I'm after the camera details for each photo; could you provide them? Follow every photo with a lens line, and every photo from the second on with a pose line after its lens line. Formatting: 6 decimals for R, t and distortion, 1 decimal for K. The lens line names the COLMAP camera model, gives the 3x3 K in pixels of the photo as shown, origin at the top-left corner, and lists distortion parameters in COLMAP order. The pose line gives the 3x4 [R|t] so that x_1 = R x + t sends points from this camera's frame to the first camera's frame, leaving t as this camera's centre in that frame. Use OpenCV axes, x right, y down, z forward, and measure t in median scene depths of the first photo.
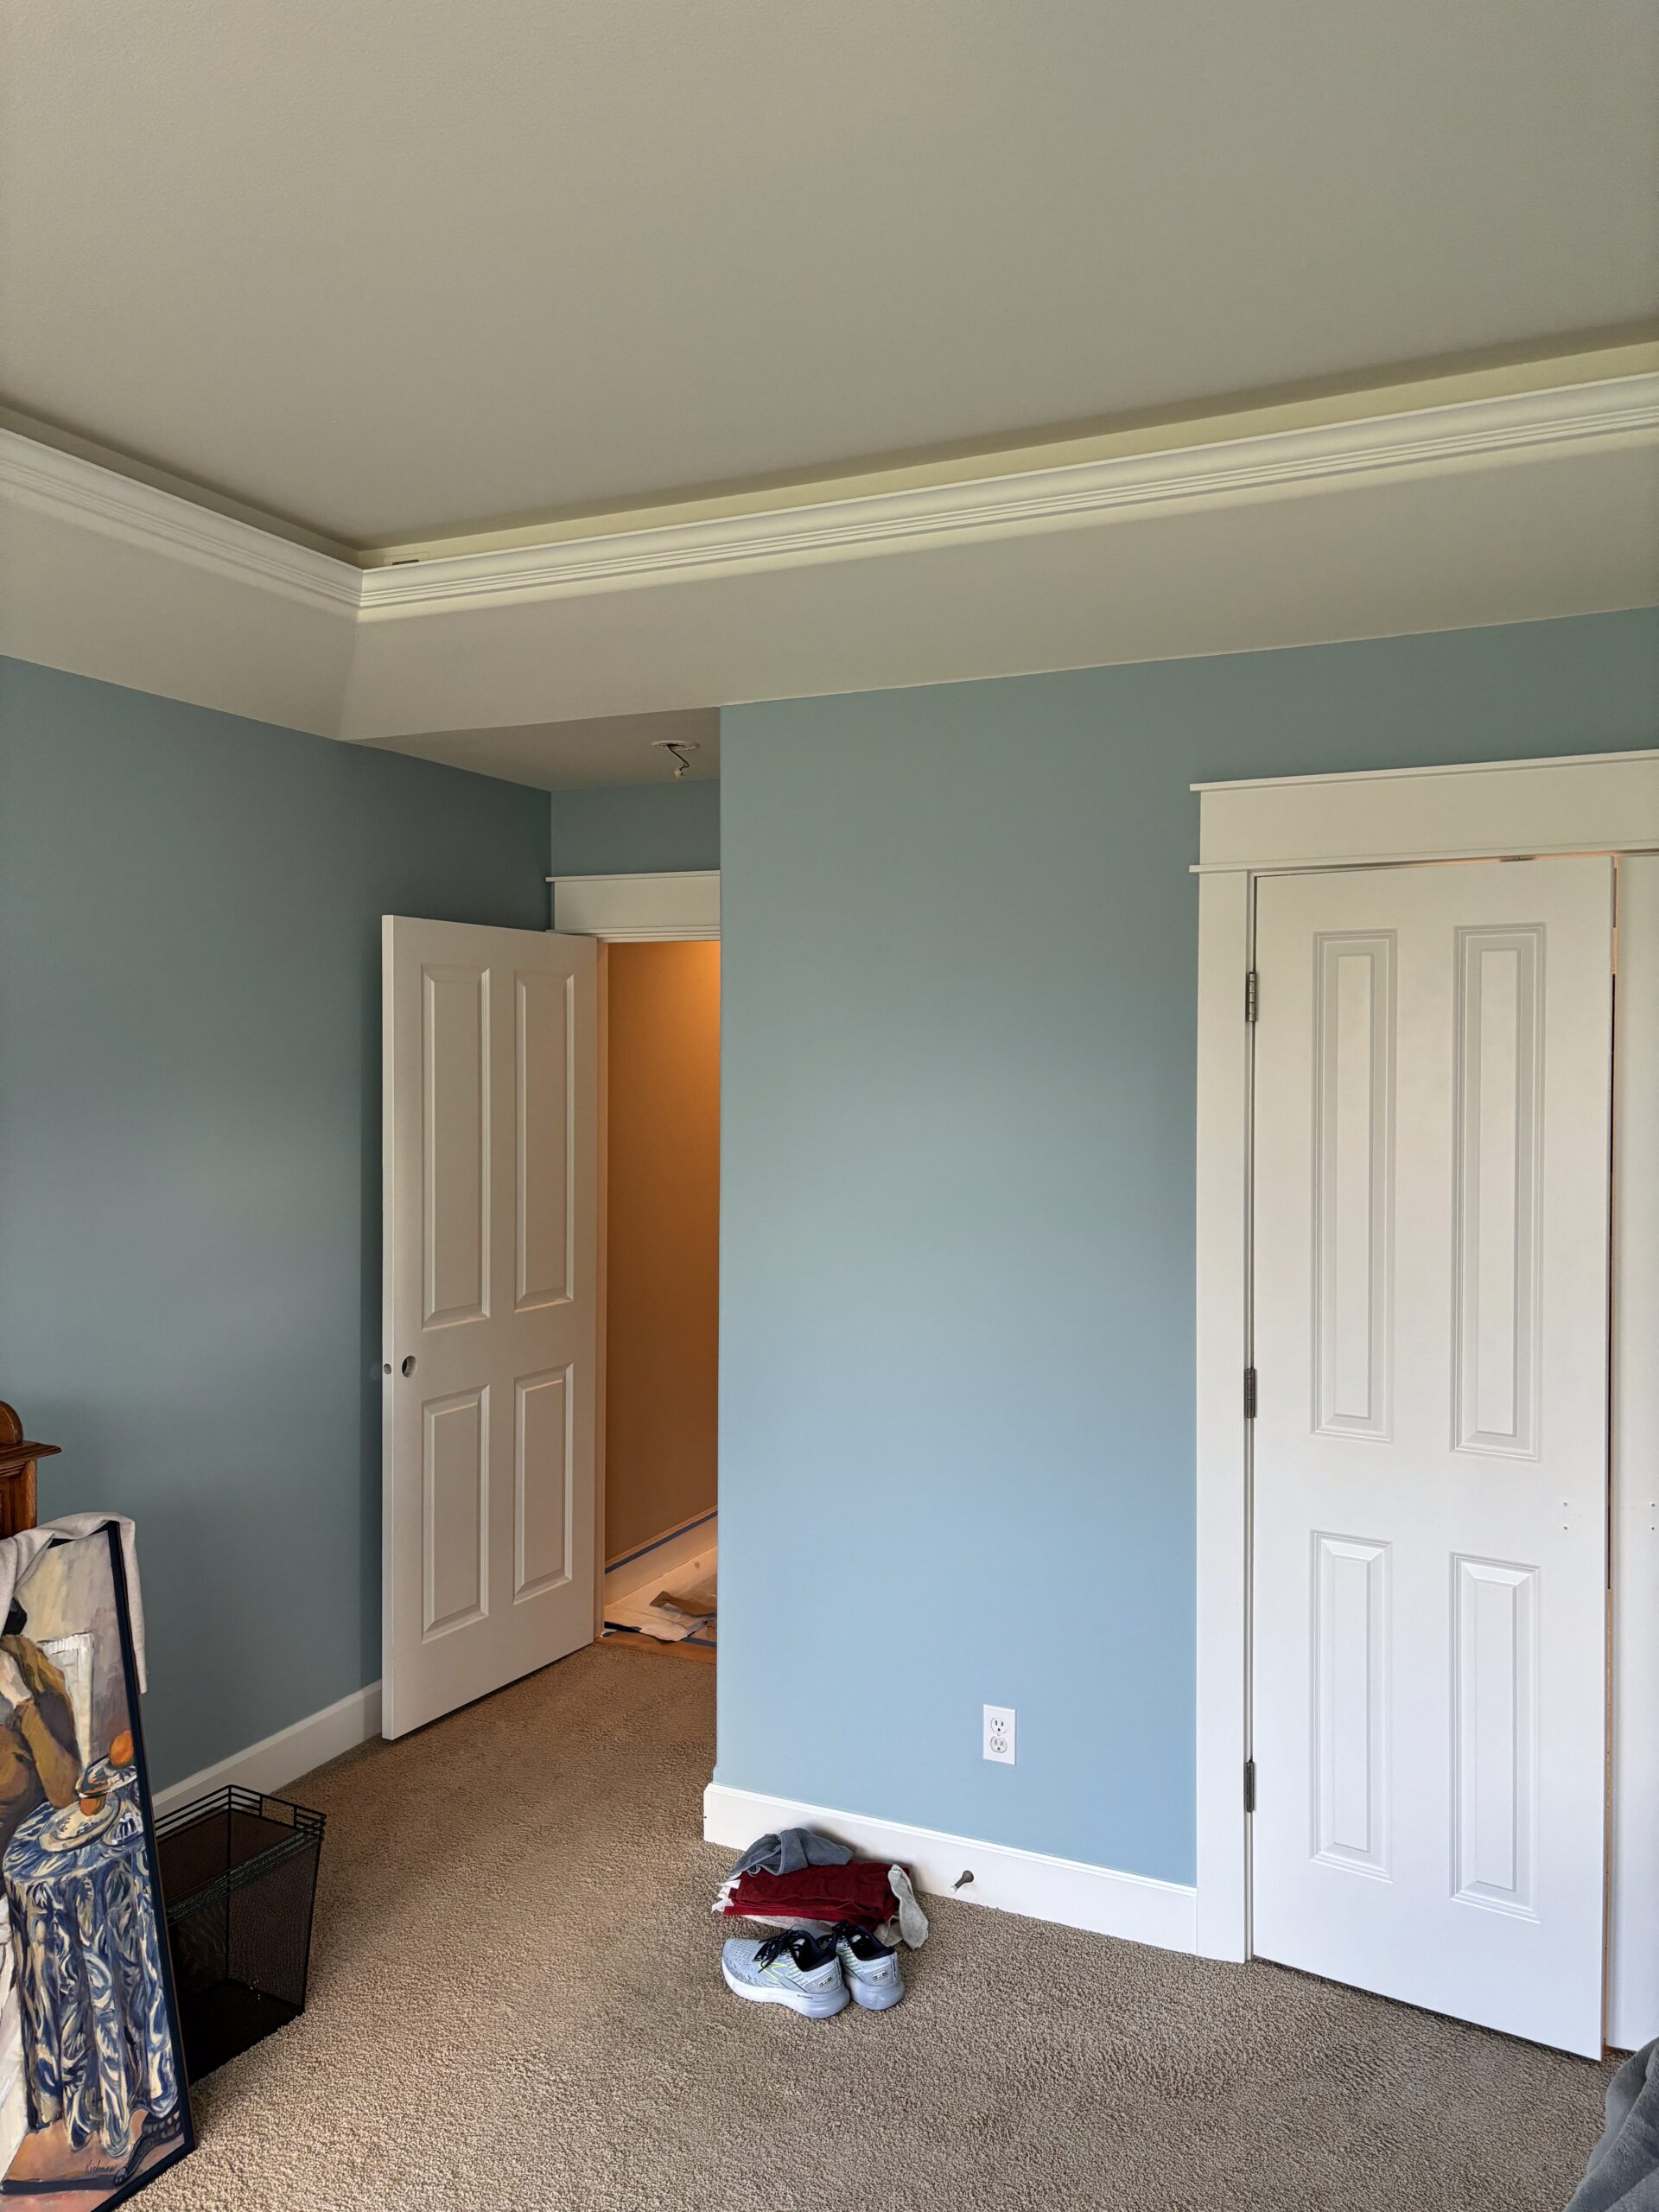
lens RADIAL K [[1675.2, 0, 832.9], [0, 1675.2, 1090.8], [0, 0, 1]] dist [0.017788, 0.012169]
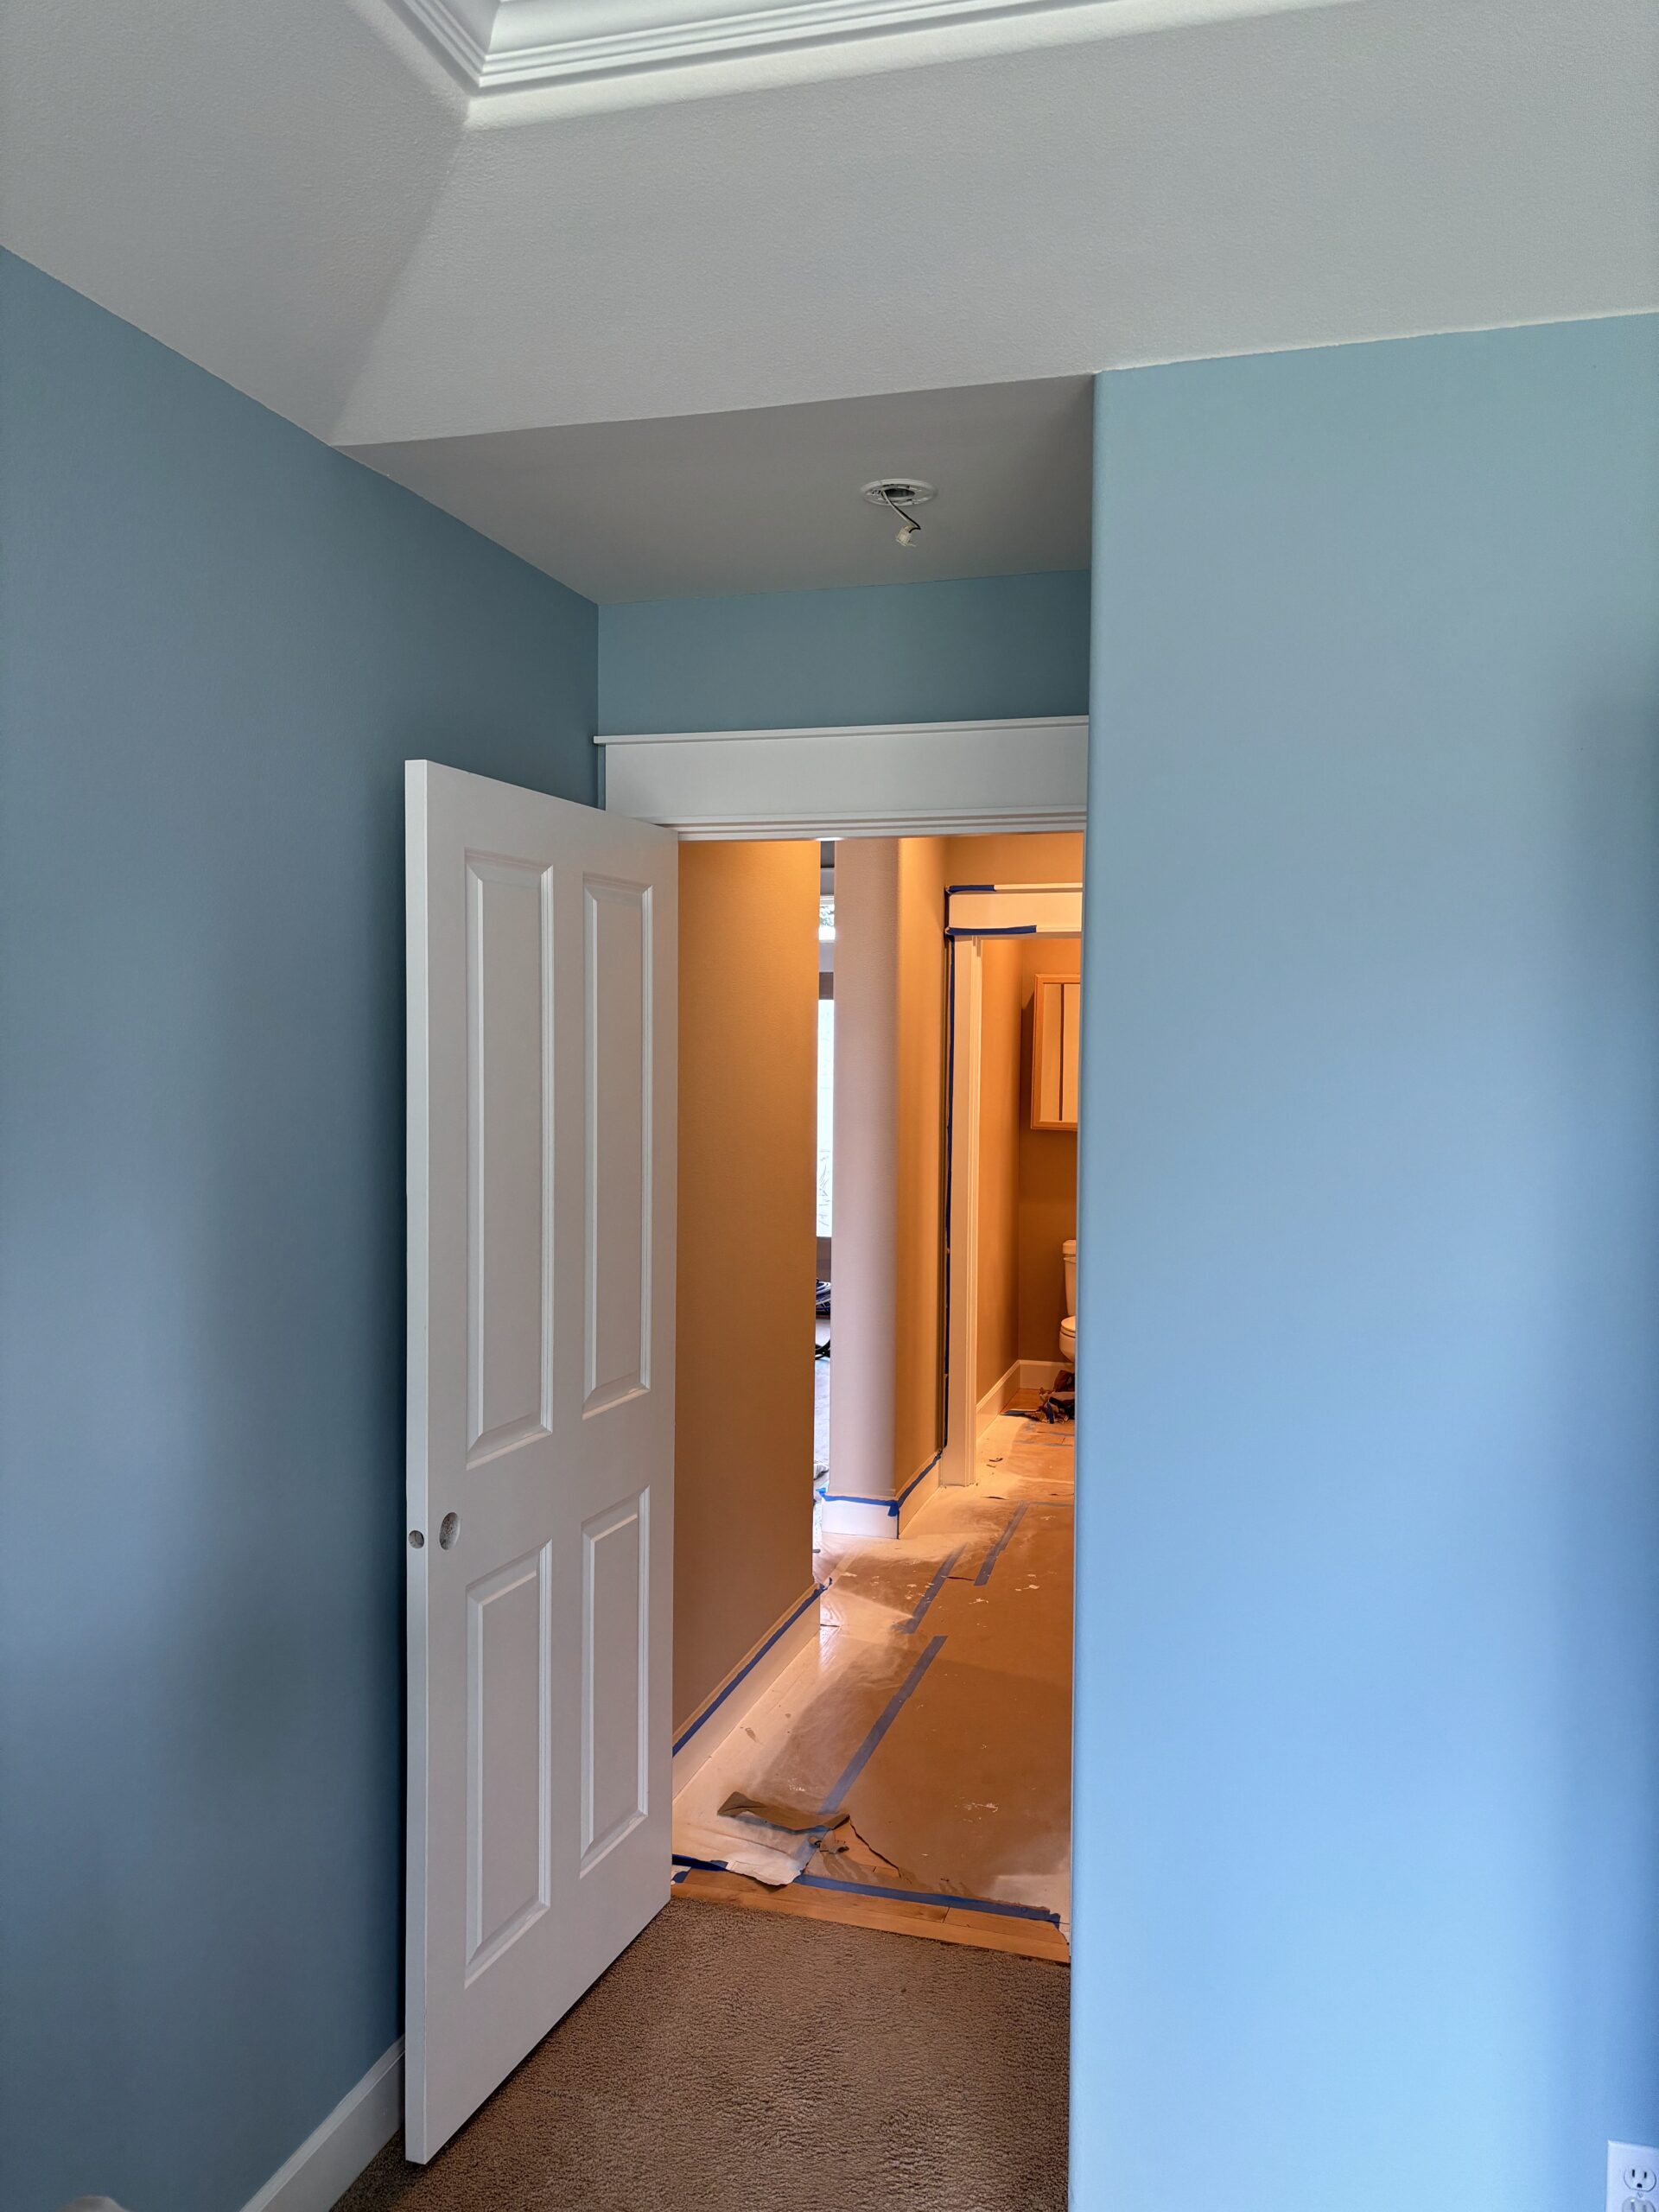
lens RADIAL K [[1675.2, 0, 824.9], [0, 1675.2, 1121.2], [0, 0, 1]] dist [0.017788, 0.012169]
pose [[0.987970, -0.002457, 0.154627, -0.192533], [-0.002490, 0.999491, 0.031792, 0.000401], [-0.154627, -0.031795, 0.987461, 0.360802]]
